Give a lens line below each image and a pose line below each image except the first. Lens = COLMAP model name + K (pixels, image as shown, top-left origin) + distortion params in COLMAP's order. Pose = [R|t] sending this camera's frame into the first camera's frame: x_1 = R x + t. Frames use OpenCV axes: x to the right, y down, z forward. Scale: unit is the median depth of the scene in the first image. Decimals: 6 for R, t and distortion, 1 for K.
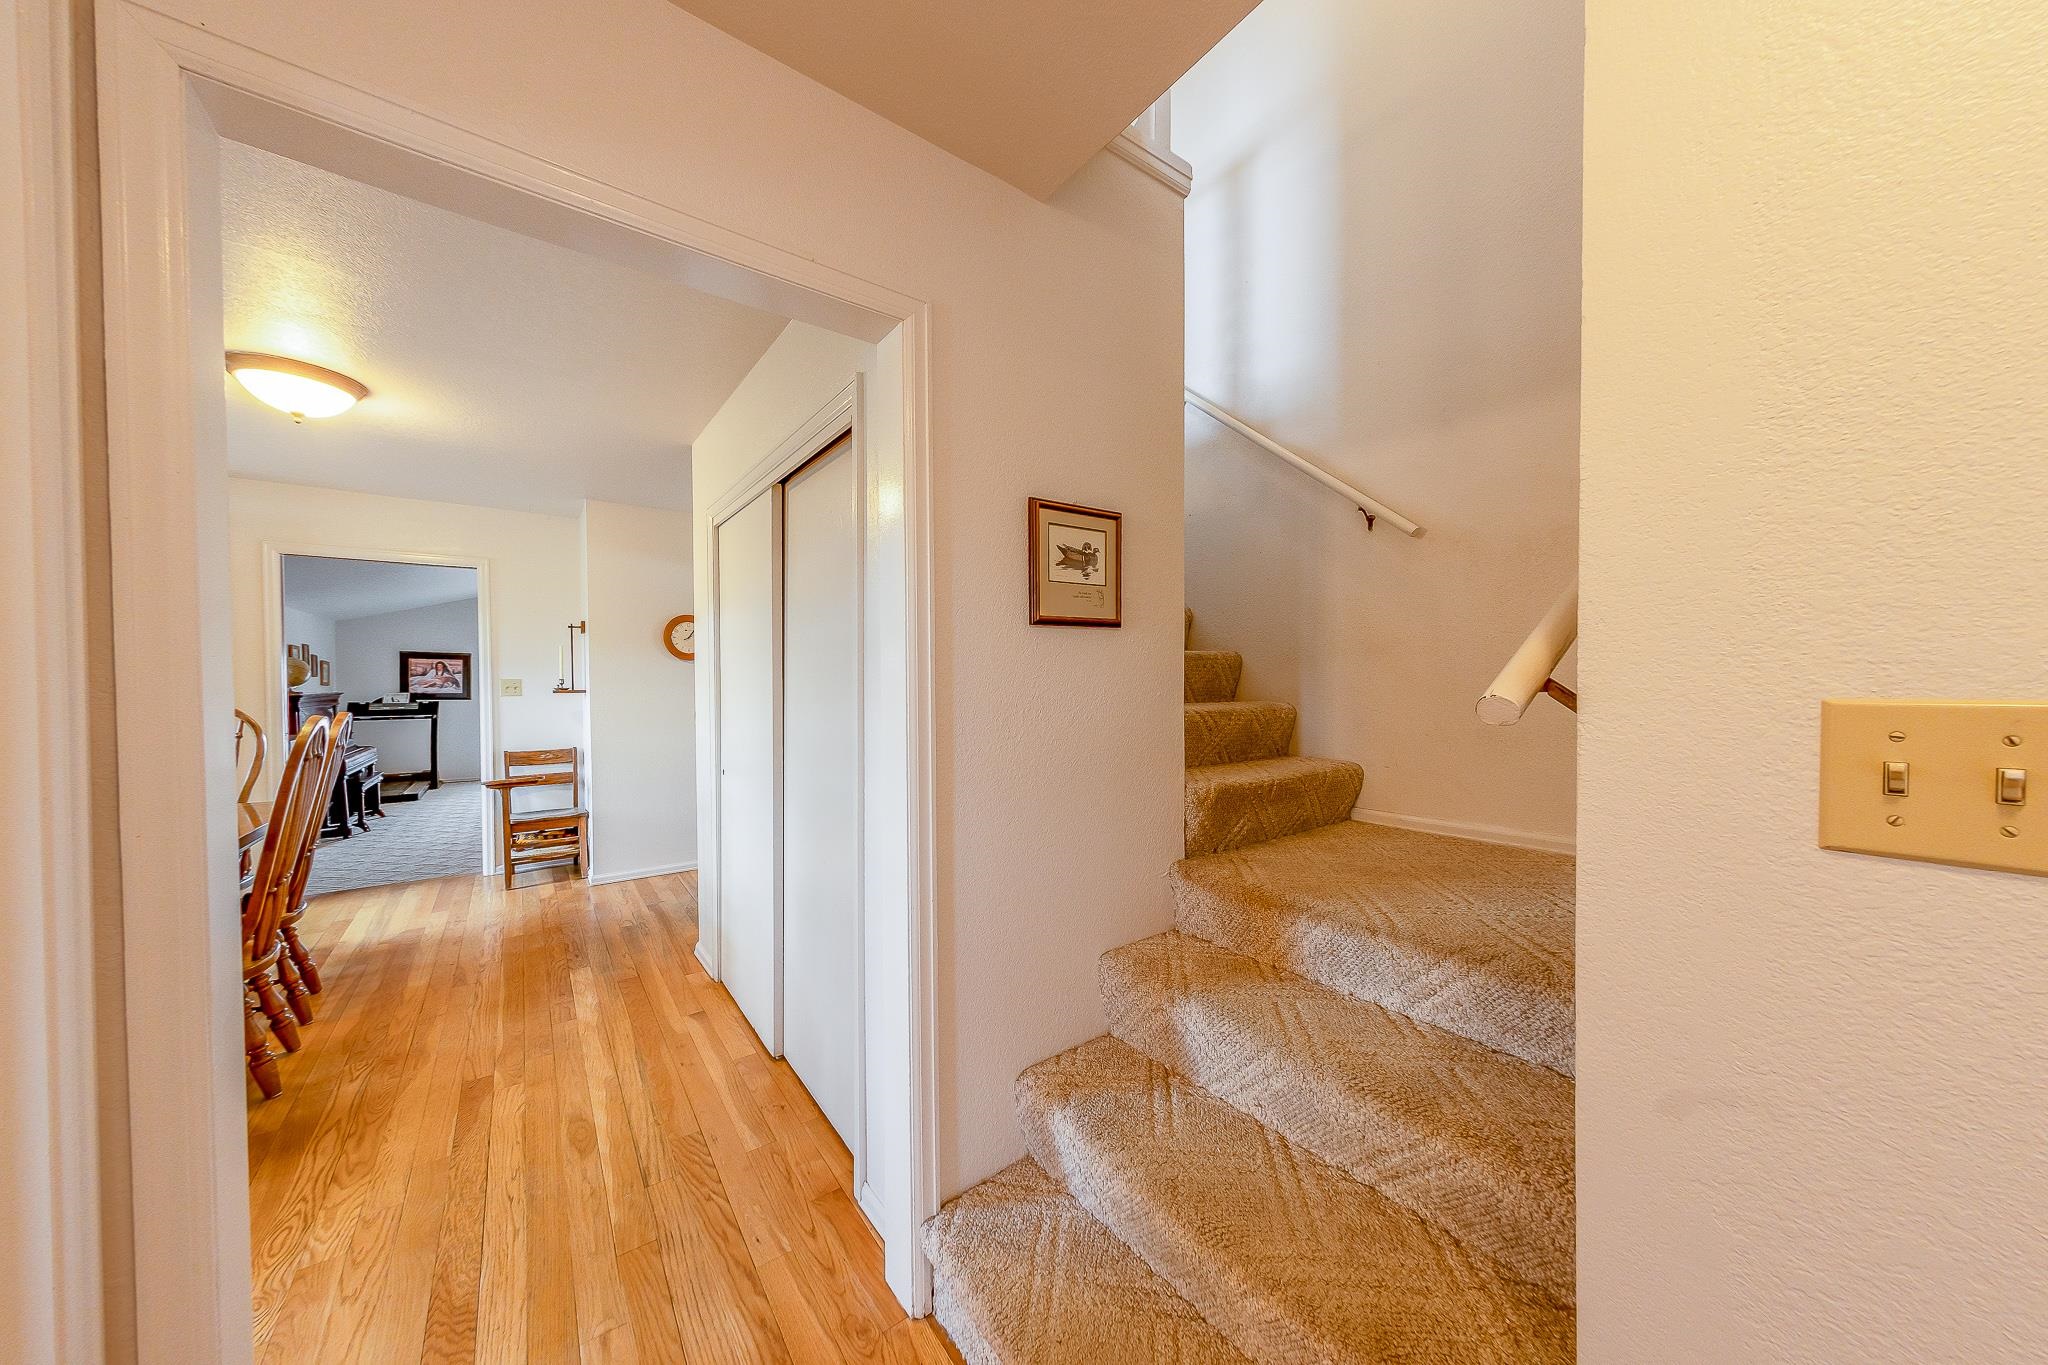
lens RADIAL K [[672.5, 0, 1024.9], [0, 672.5, 699.3], [0, 0, 1]] dist [0.000583, 0.000021]
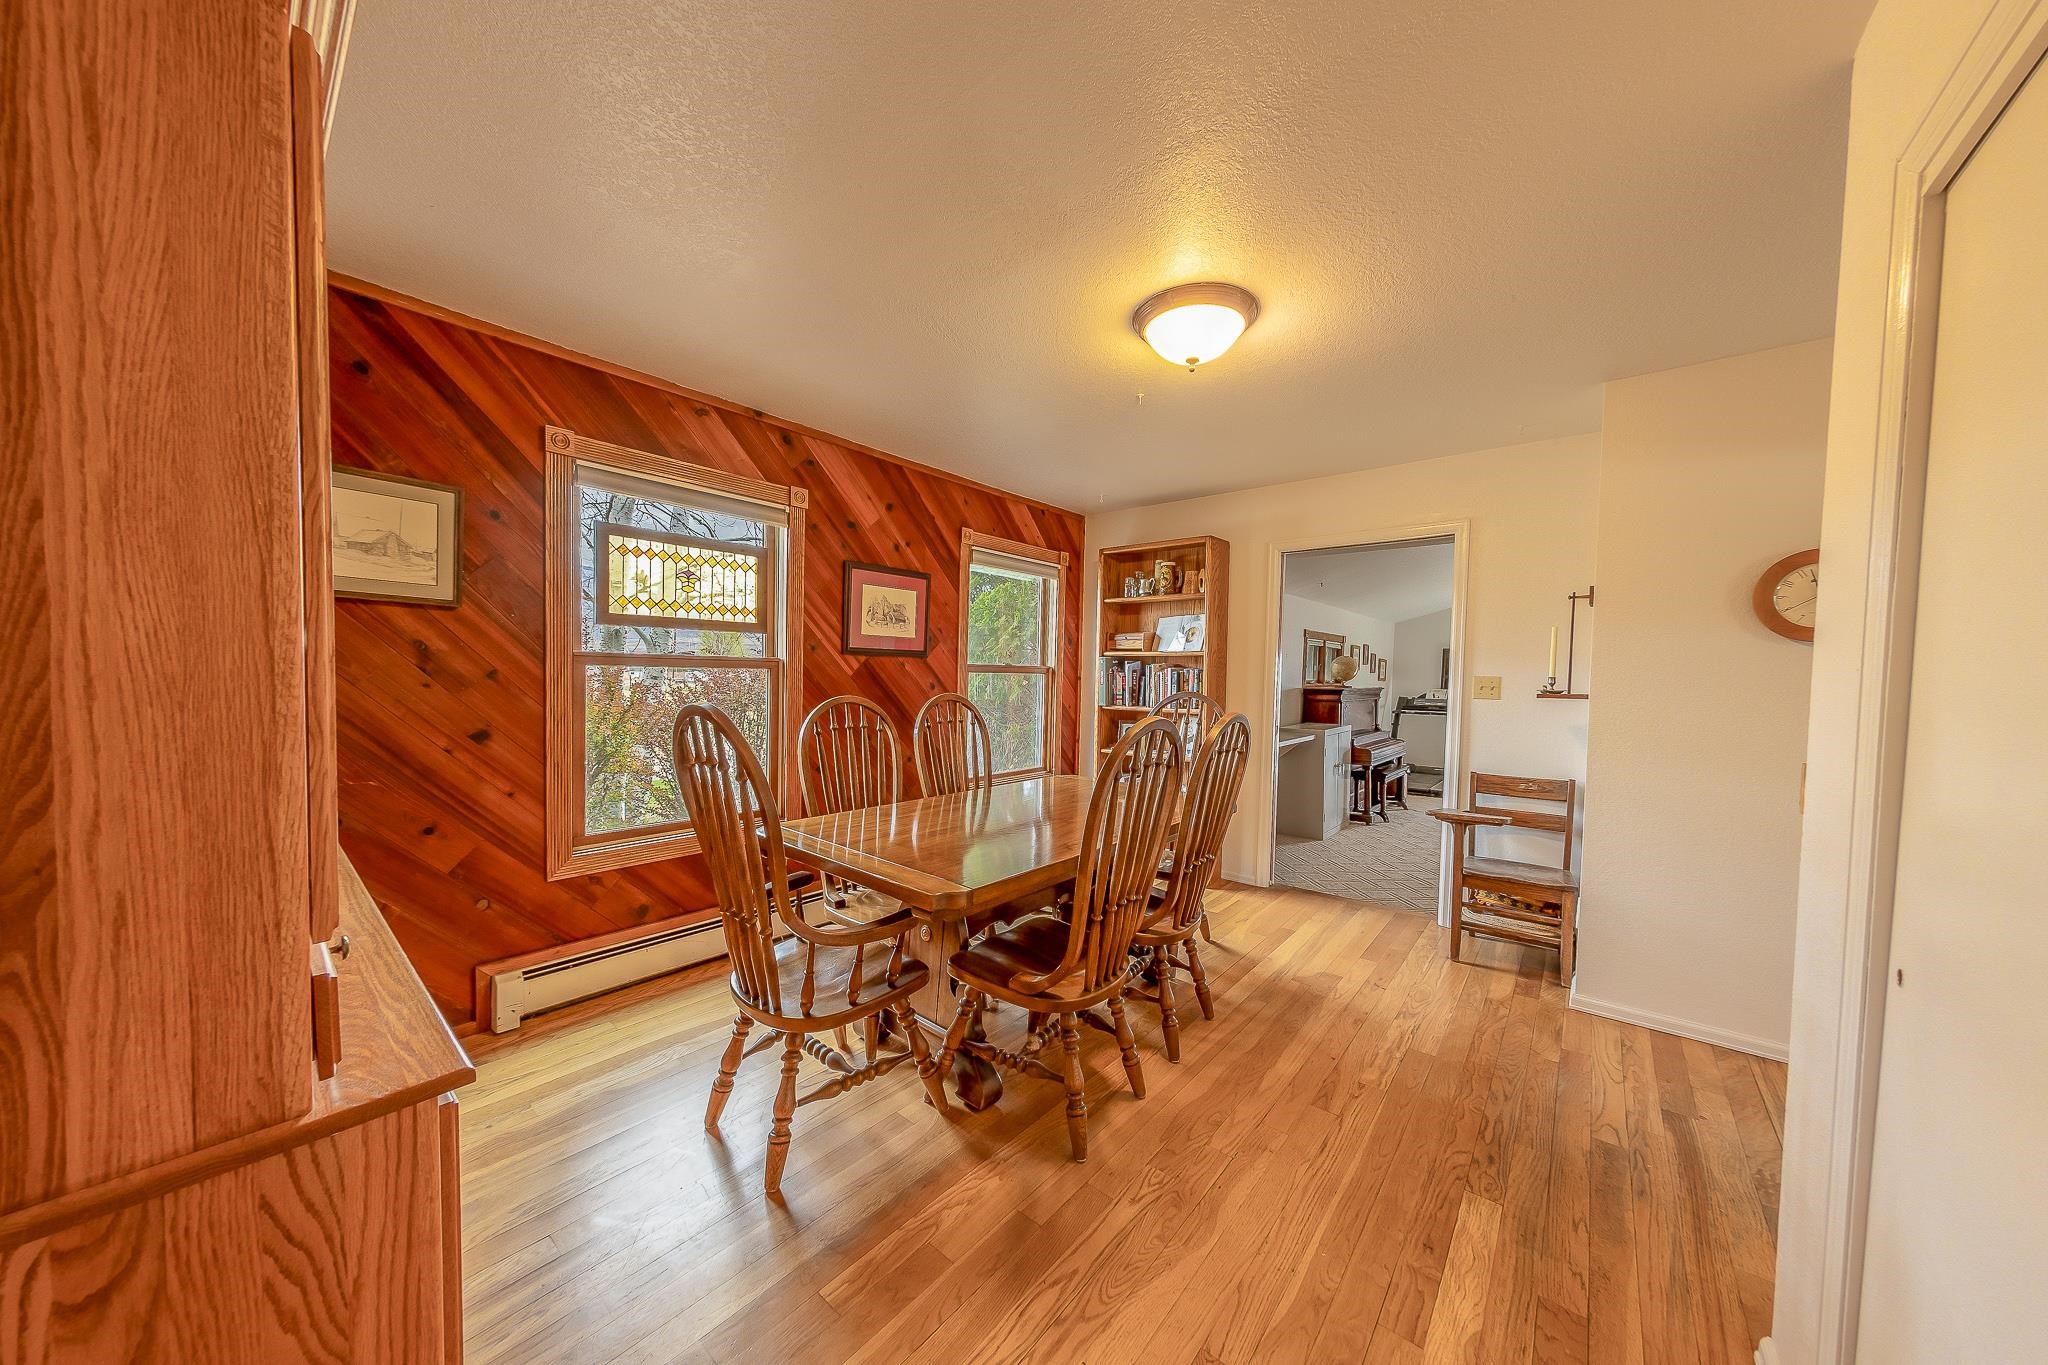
lens RADIAL K [[669.9, 0, 1046.6], [0, 669.9, 692.4], [0, 0, 1]] dist [0.006652, 0.000065]
pose [[0.232334, 0.038847, -0.971860, -0.156083], [-0.043963, 0.998600, 0.029406, -0.012277], [0.971642, 0.035894, 0.233716, 0.357043]]
